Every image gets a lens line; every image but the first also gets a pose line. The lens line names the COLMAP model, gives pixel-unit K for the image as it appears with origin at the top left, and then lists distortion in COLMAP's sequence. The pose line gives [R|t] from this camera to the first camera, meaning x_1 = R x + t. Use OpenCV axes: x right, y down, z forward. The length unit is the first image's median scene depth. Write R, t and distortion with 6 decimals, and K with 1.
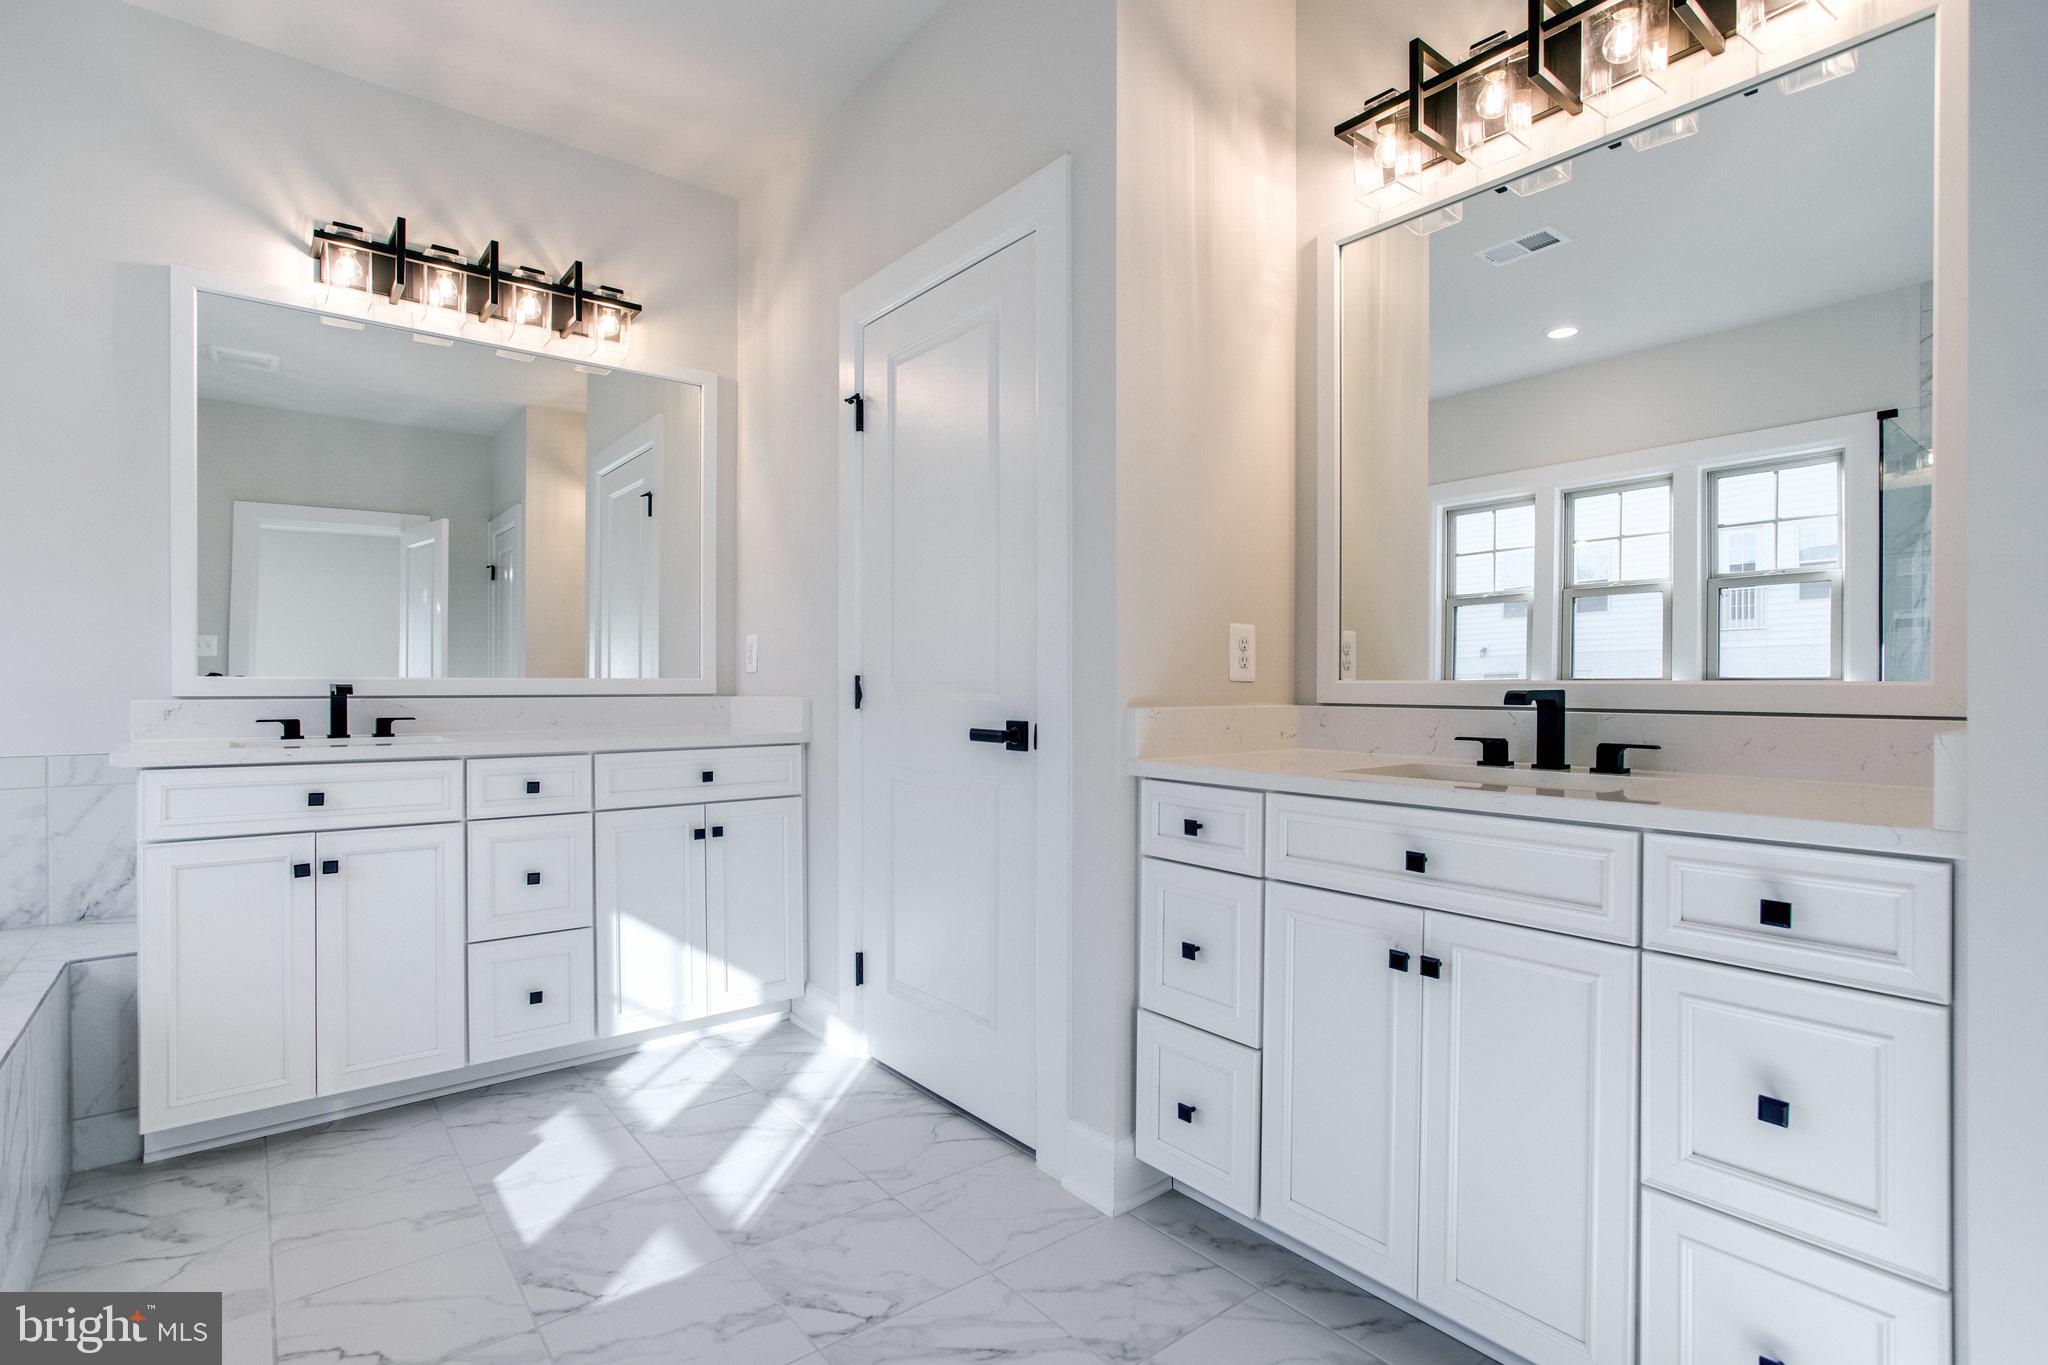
lens RADIAL K [[1003.0, 0, 1023.4], [0, 1003.0, 680.7], [0, 0, 1]] dist [-0.041488, 0.002553]
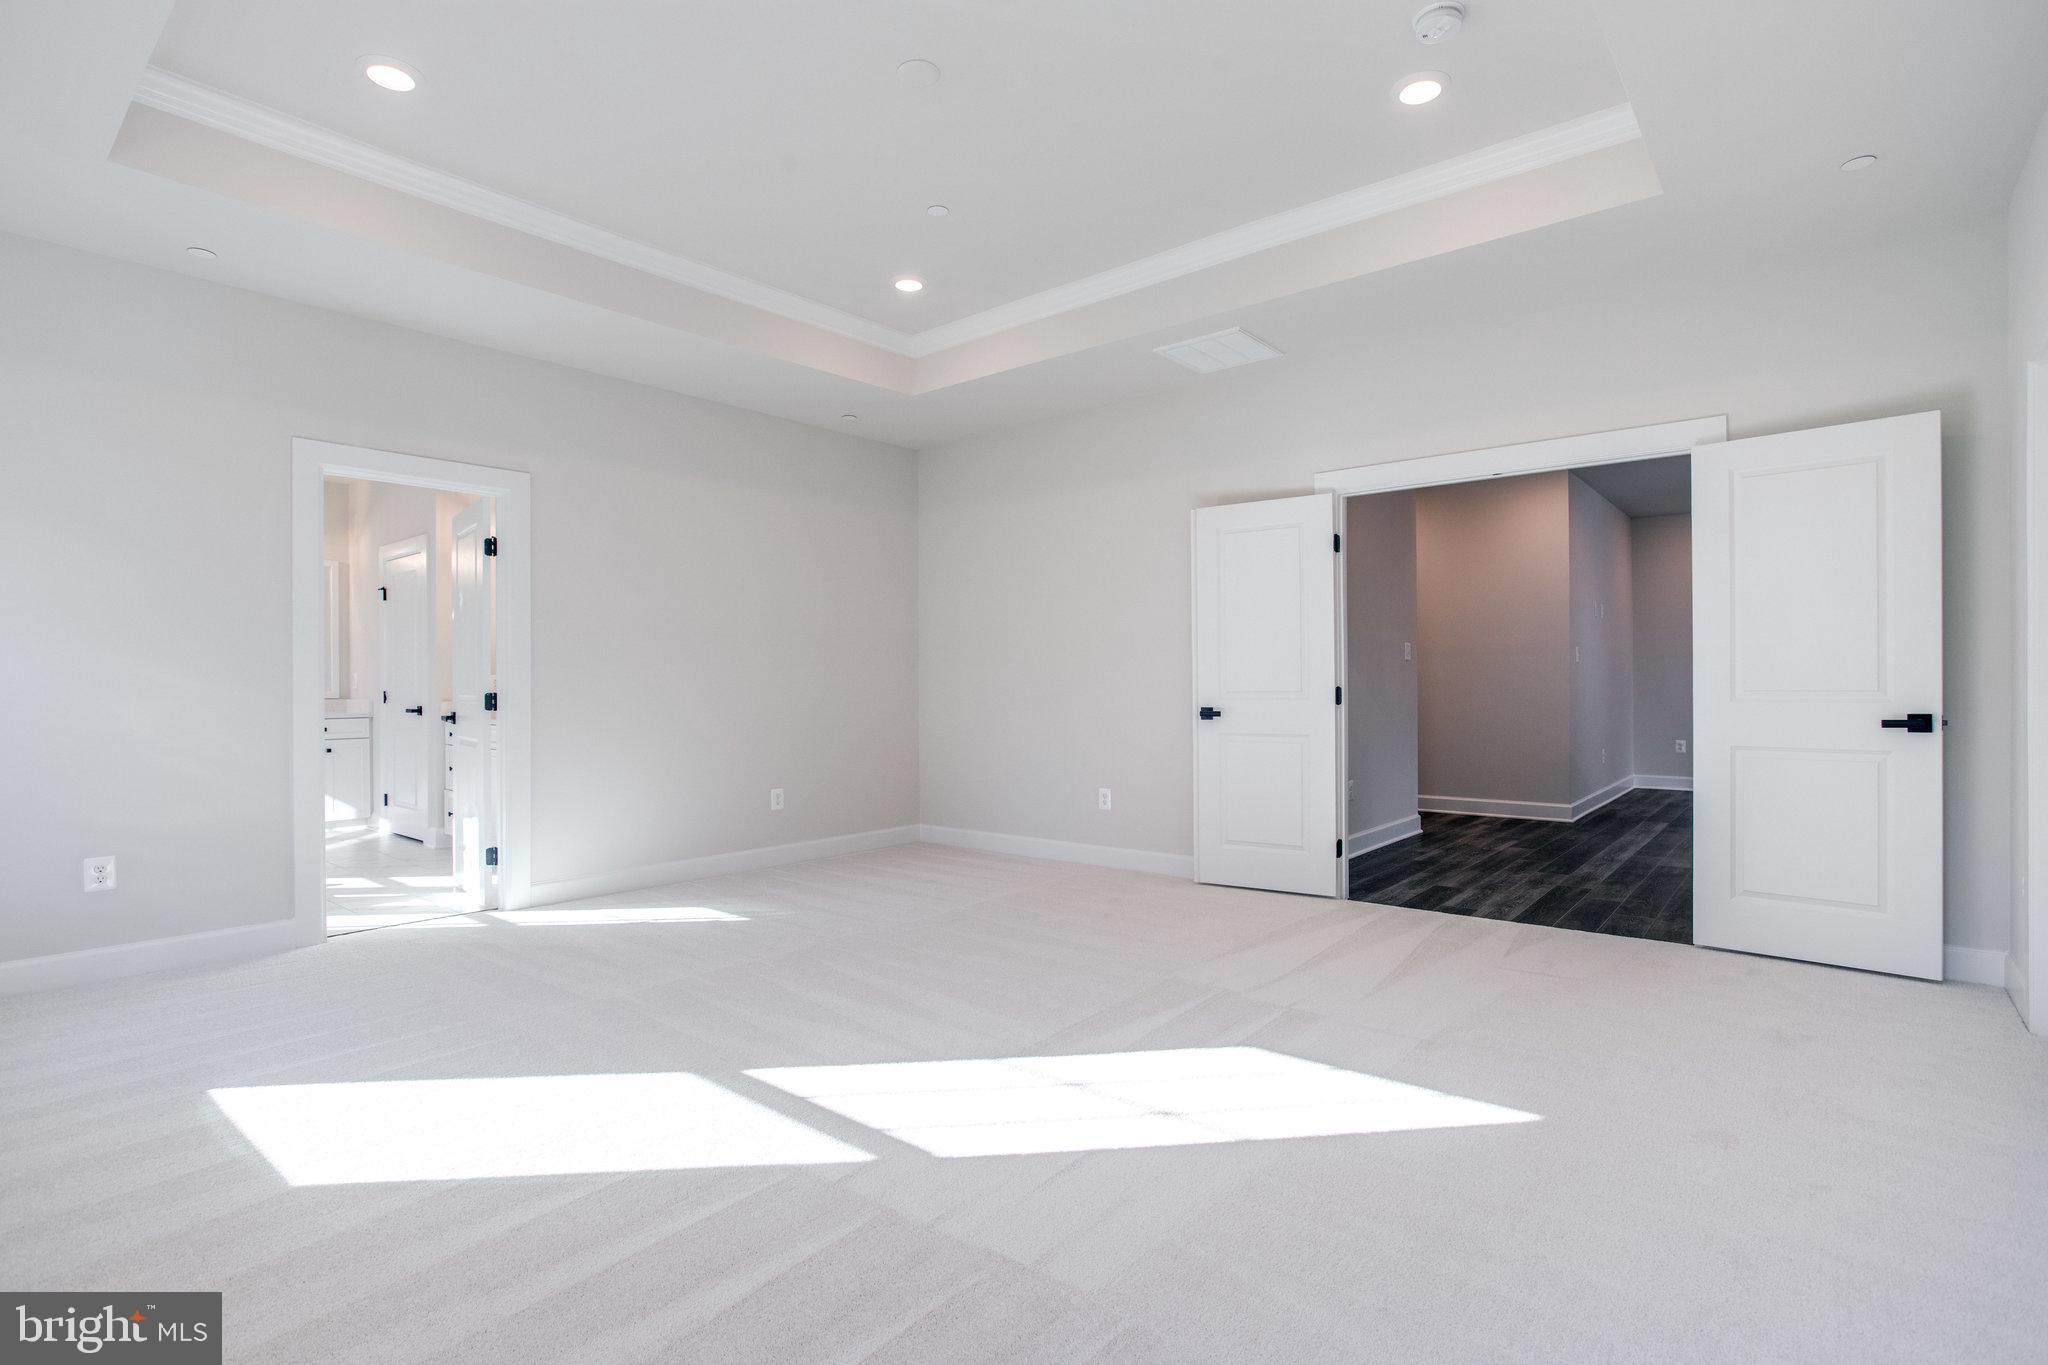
lens RADIAL K [[1003.0, 0, 1024.8], [0, 1003.0, 687.4], [0, 0, 1]] dist [-0.041488, 0.002553]
pose [[0.980134, -0.007857, 0.198179, 0.890754], [0.006507, 0.999951, 0.007459, -0.020225], [-0.198227, -0.006021, 0.980138, -1.741478]]
